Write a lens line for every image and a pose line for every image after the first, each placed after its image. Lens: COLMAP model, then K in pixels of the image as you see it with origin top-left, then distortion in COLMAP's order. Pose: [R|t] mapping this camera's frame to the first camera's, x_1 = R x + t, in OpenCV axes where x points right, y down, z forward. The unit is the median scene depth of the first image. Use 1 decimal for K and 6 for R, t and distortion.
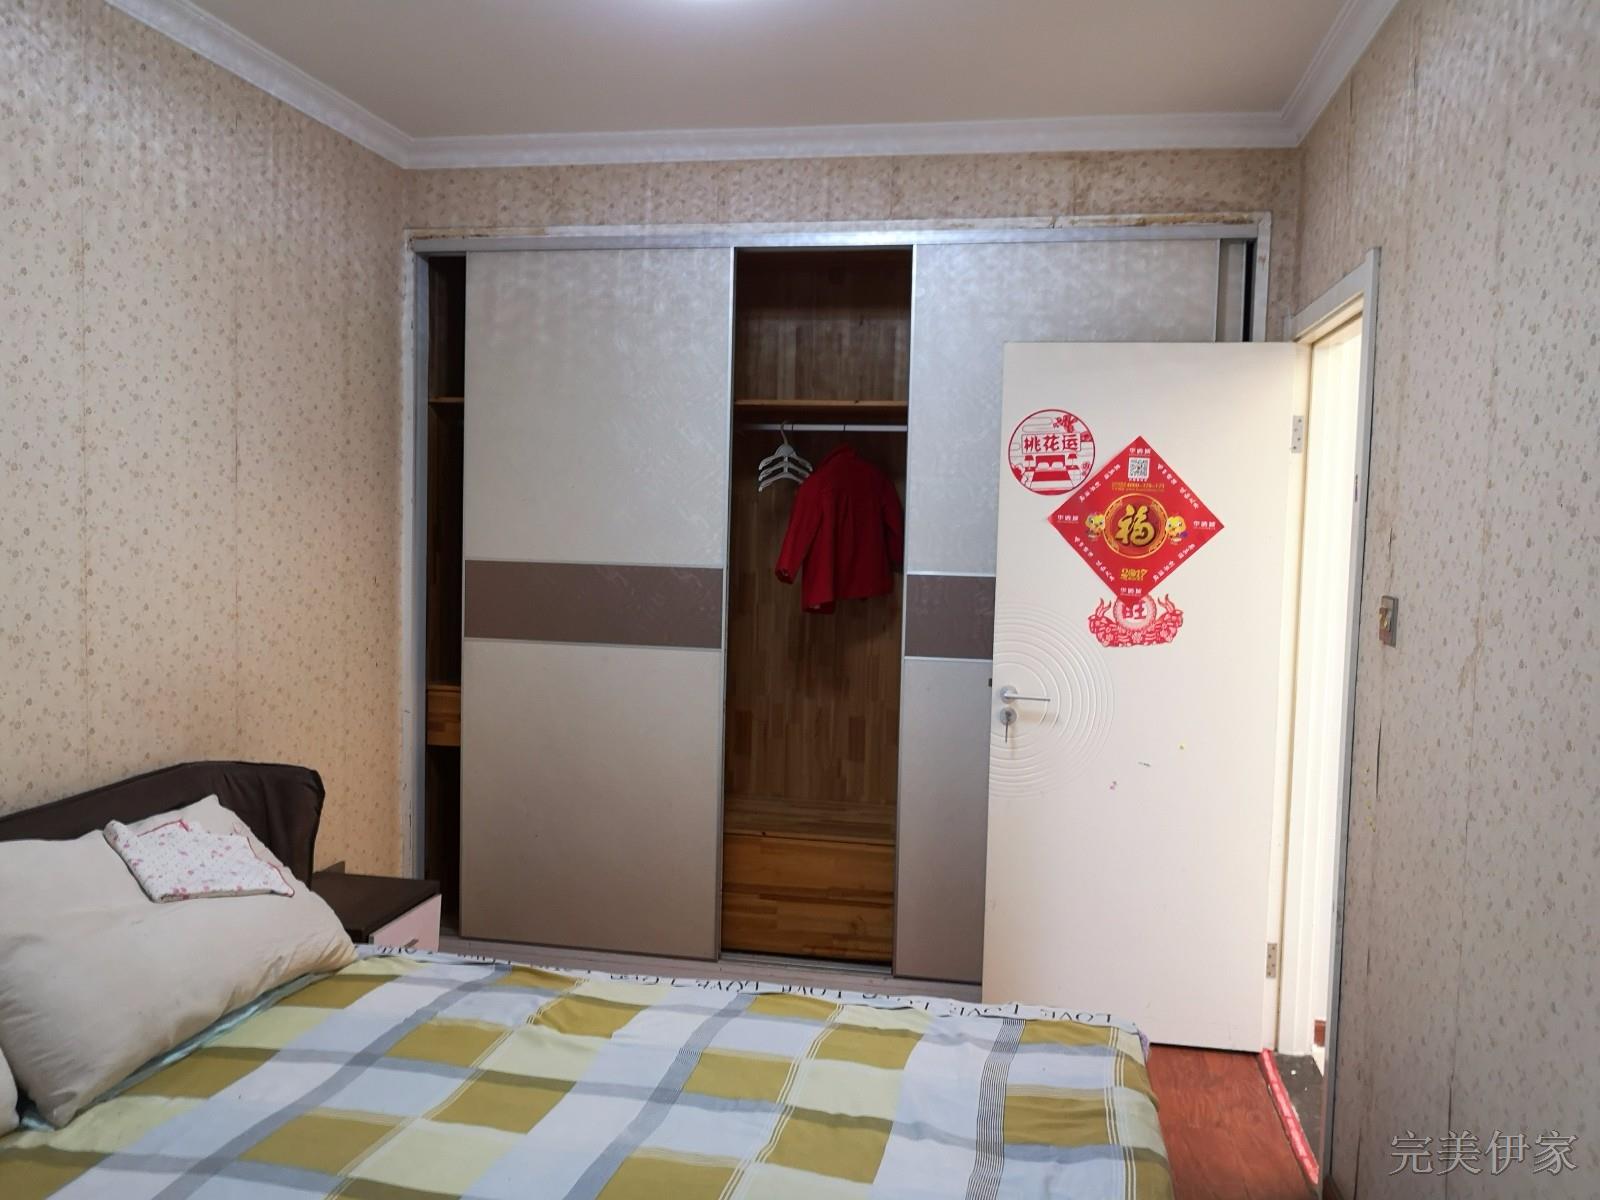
lens RADIAL K [[1260.9, 0, 800.2], [0, 1260.9, 598.6], [0, 0, 1]] dist [-0.004171, -0.003922]
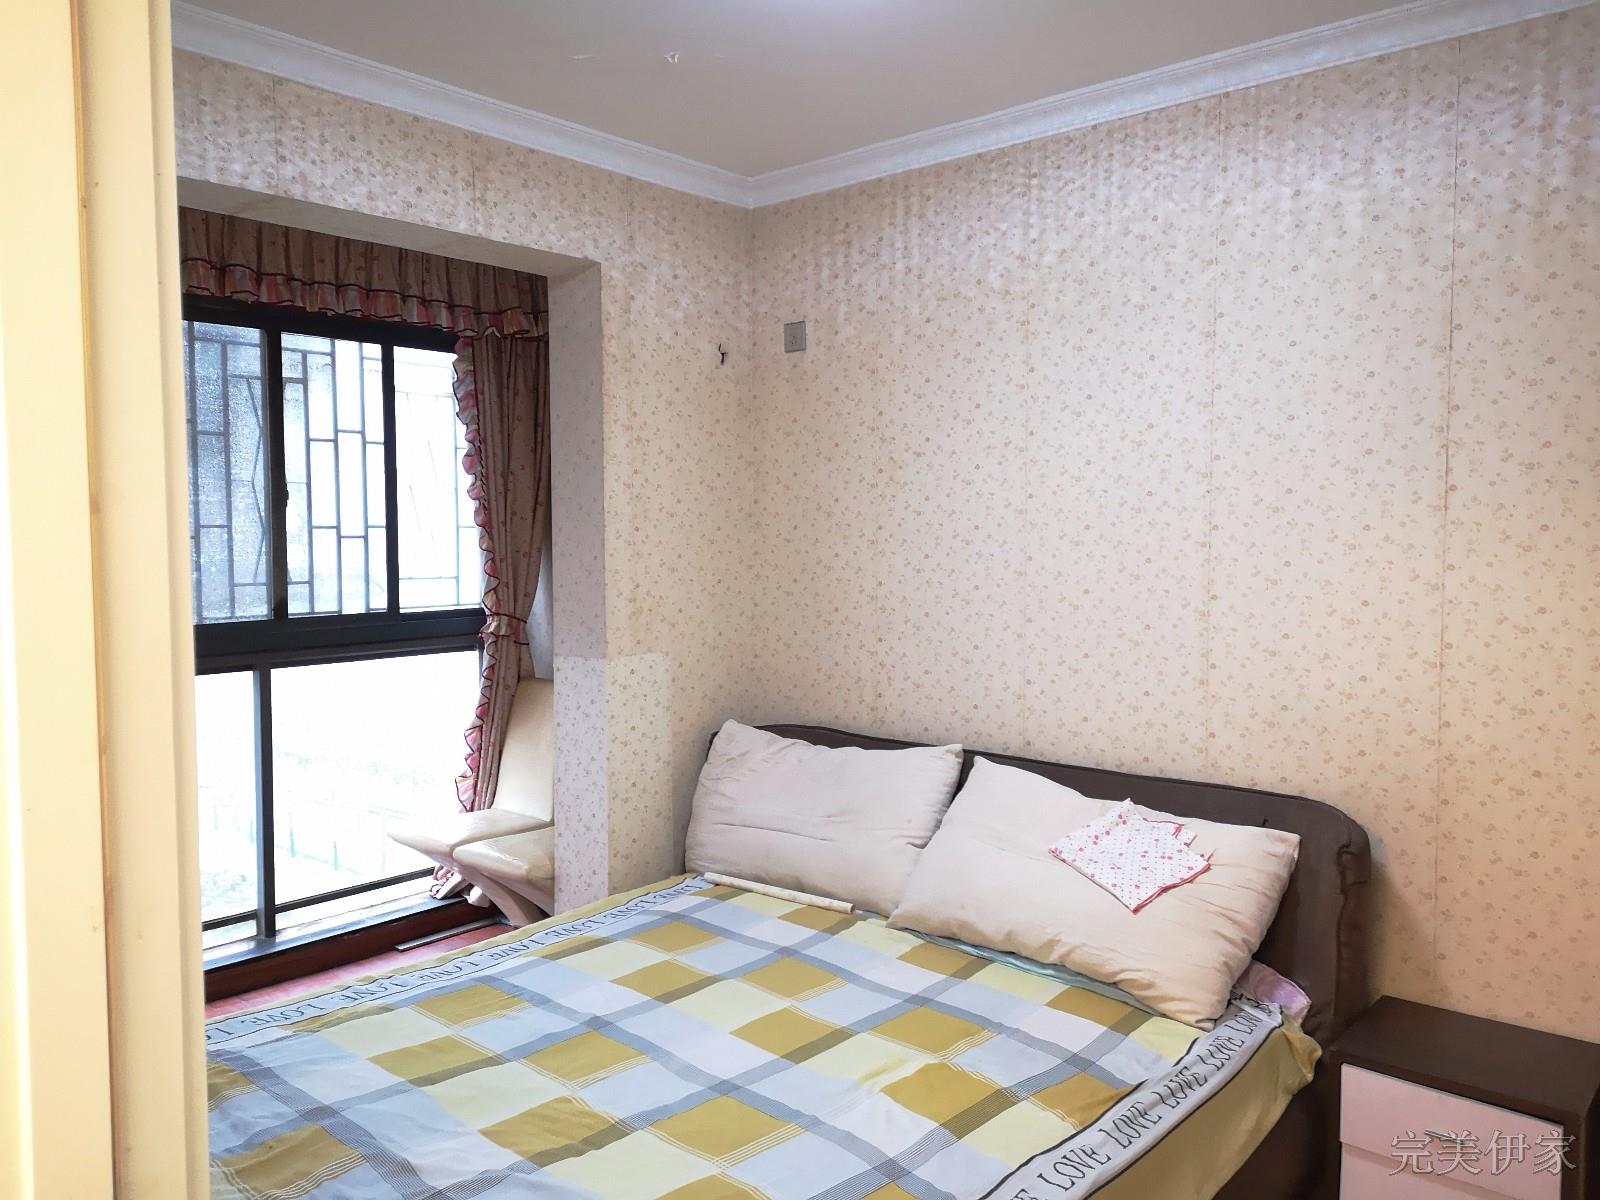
lens RADIAL K [[1260.9, 0, 802.6], [0, 1260.9, 601.0], [0, 0, 1]] dist [-0.004171, -0.003922]
pose [[-0.527690, 0.036805, -0.848639, 0.608785], [-0.058602, 0.995103, 0.079596, -0.086576], [0.847413, 0.091734, -0.522949, 1.271695]]
